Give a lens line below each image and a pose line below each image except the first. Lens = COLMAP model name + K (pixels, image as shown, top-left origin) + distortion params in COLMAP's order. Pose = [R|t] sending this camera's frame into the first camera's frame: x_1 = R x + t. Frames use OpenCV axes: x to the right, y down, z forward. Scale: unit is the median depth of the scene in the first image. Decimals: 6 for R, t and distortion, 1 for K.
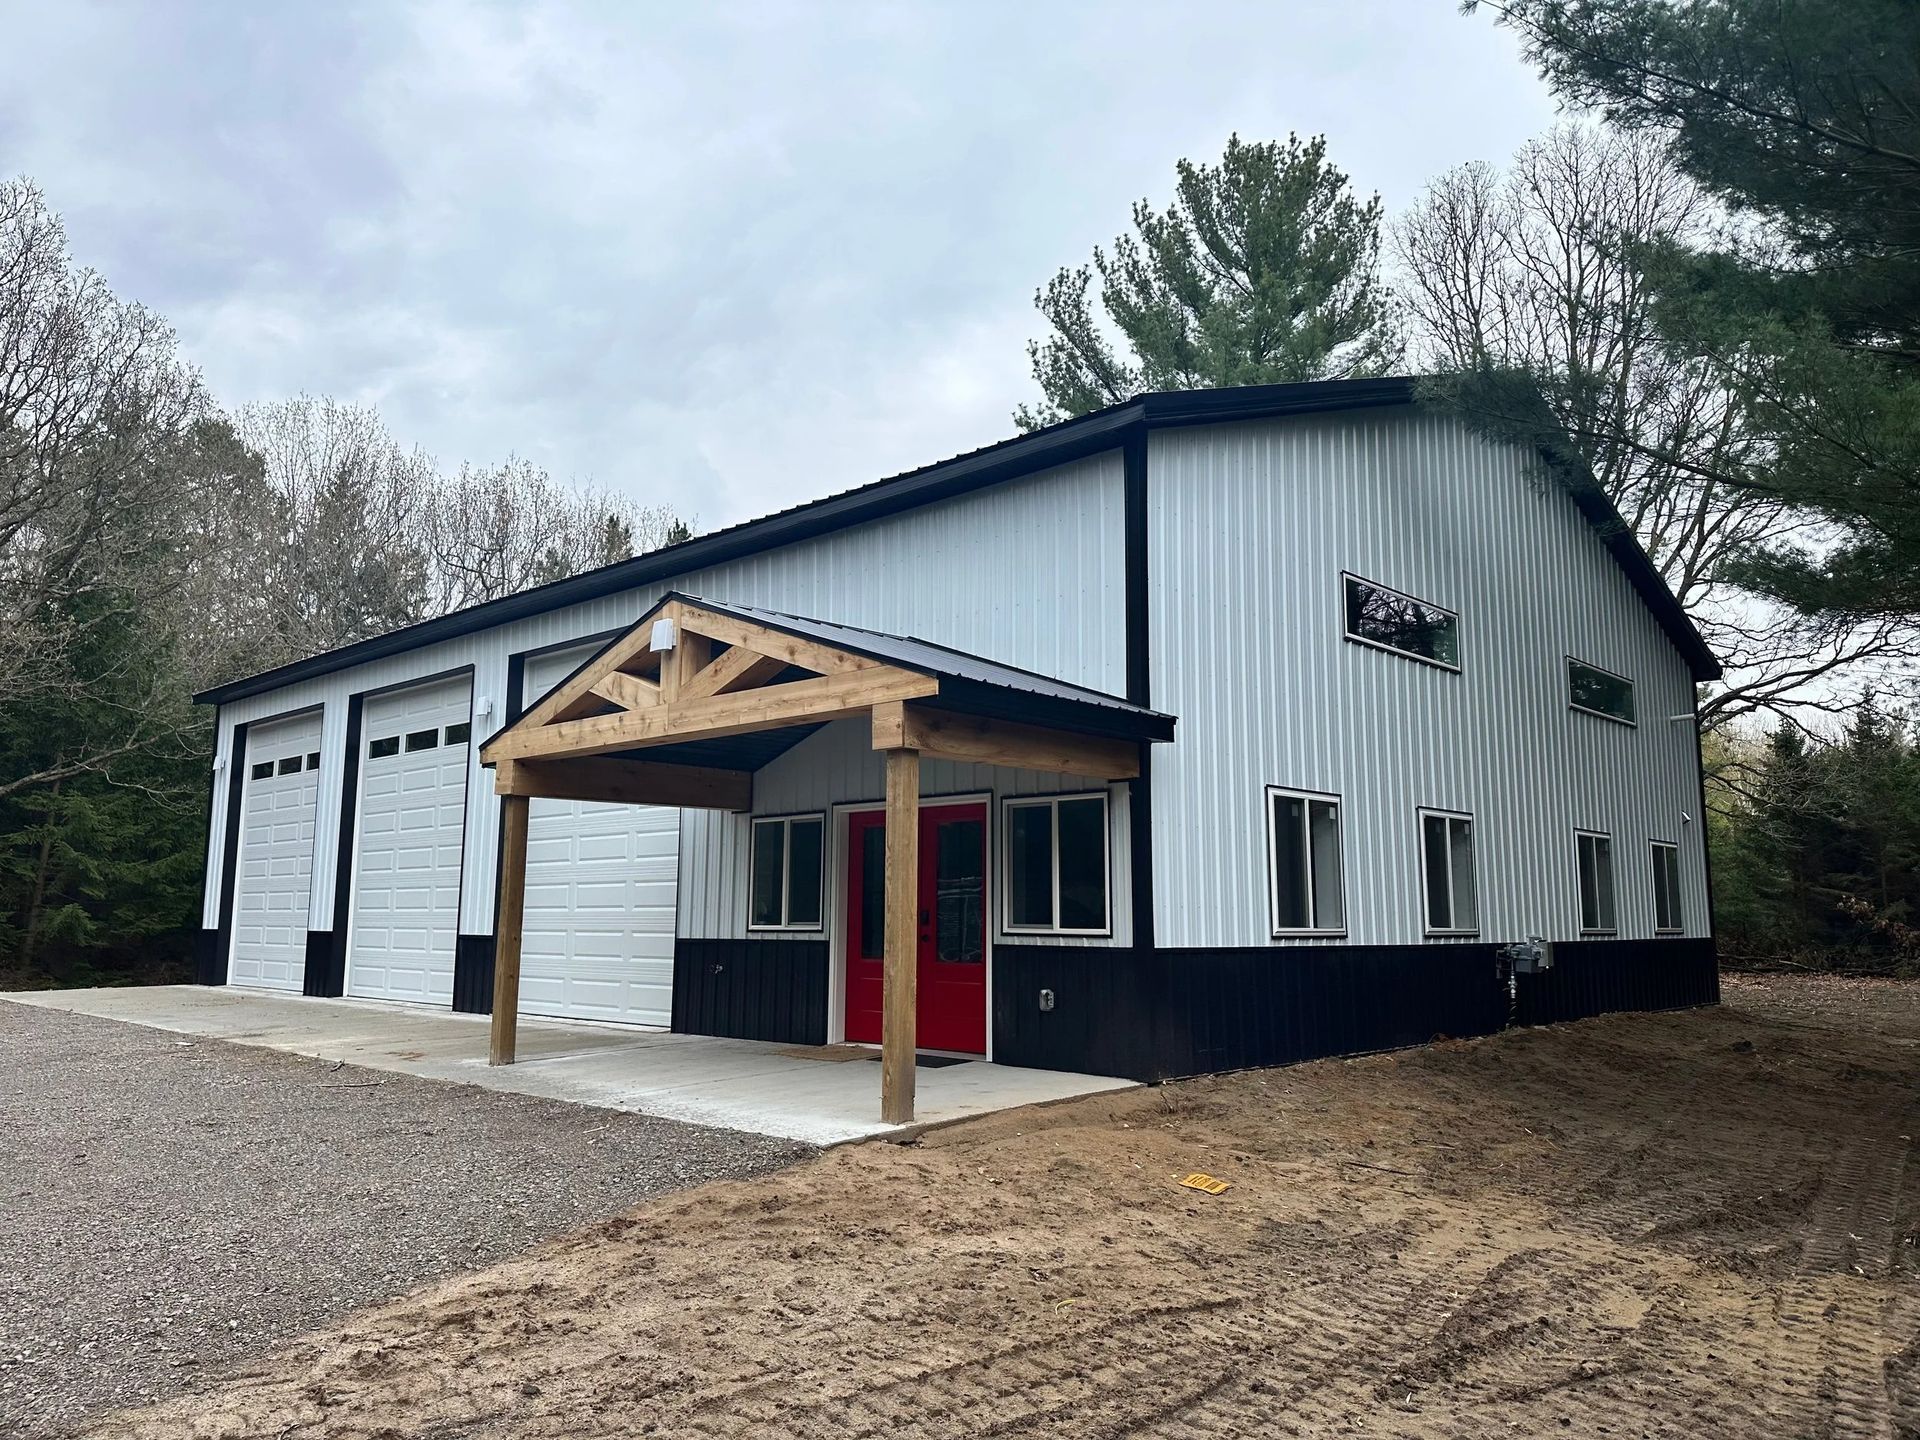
lens RADIAL K [[1329.7, 0, 964.7], [0, 1329.7, 716.7], [0, 0, 1]] dist [0.140791, -0.225950]
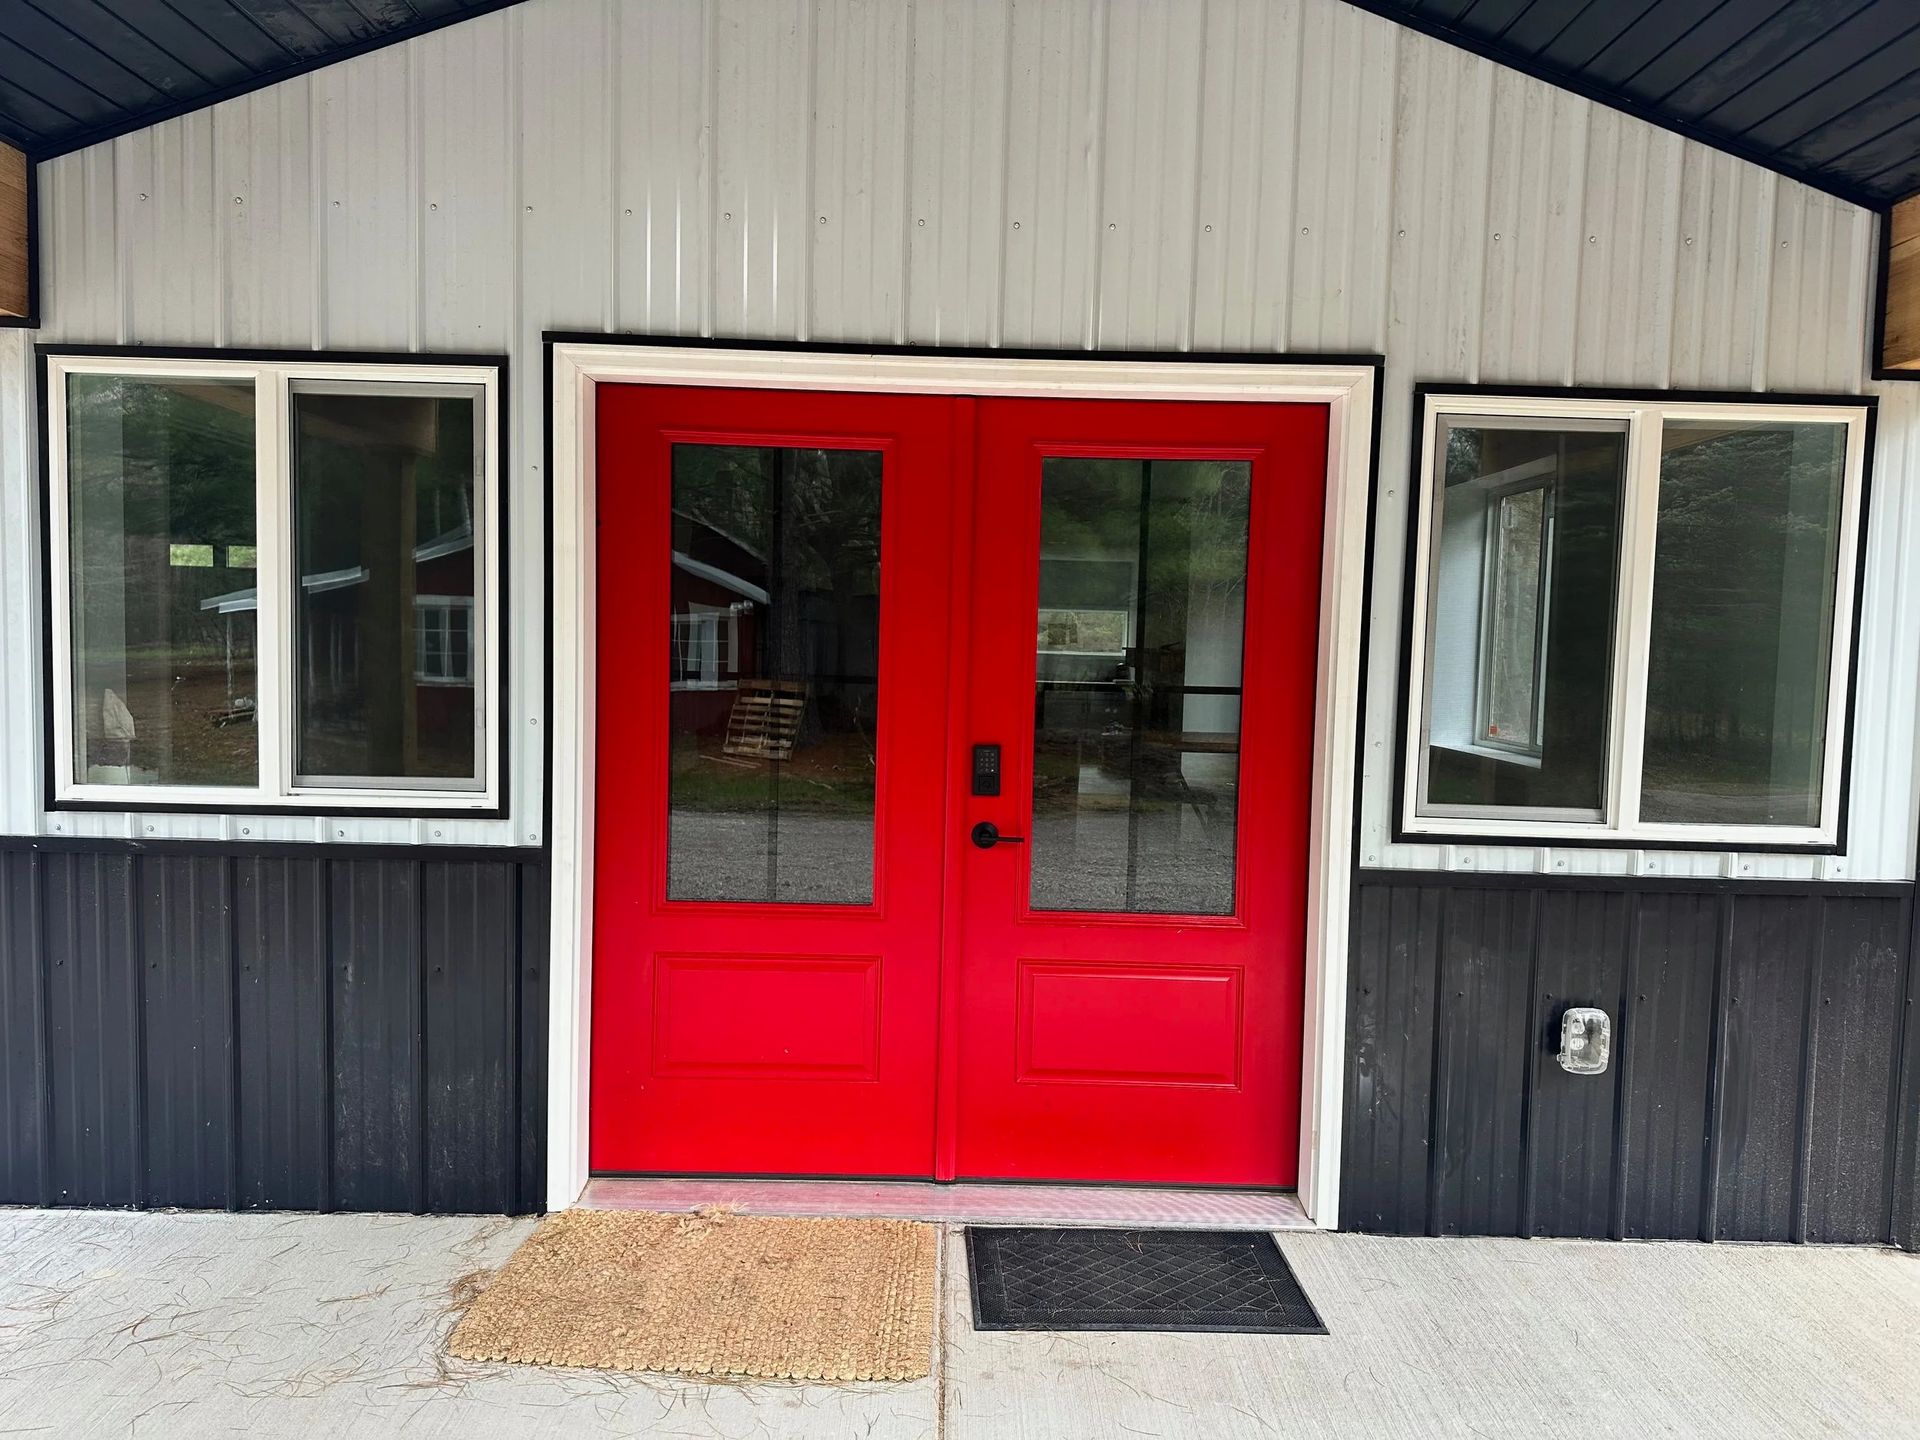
lens RADIAL K [[1352.3, 0, 968.0], [0, 1352.3, 711.8], [0, 0, 1]] dist [0.009659, -0.001067]
pose [[0.722201, -0.030510, 0.691010, -0.258218], [-0.125871, 0.976549, 0.174669, 0.092429], [-0.680134, -0.213124, 0.701424, 0.852955]]
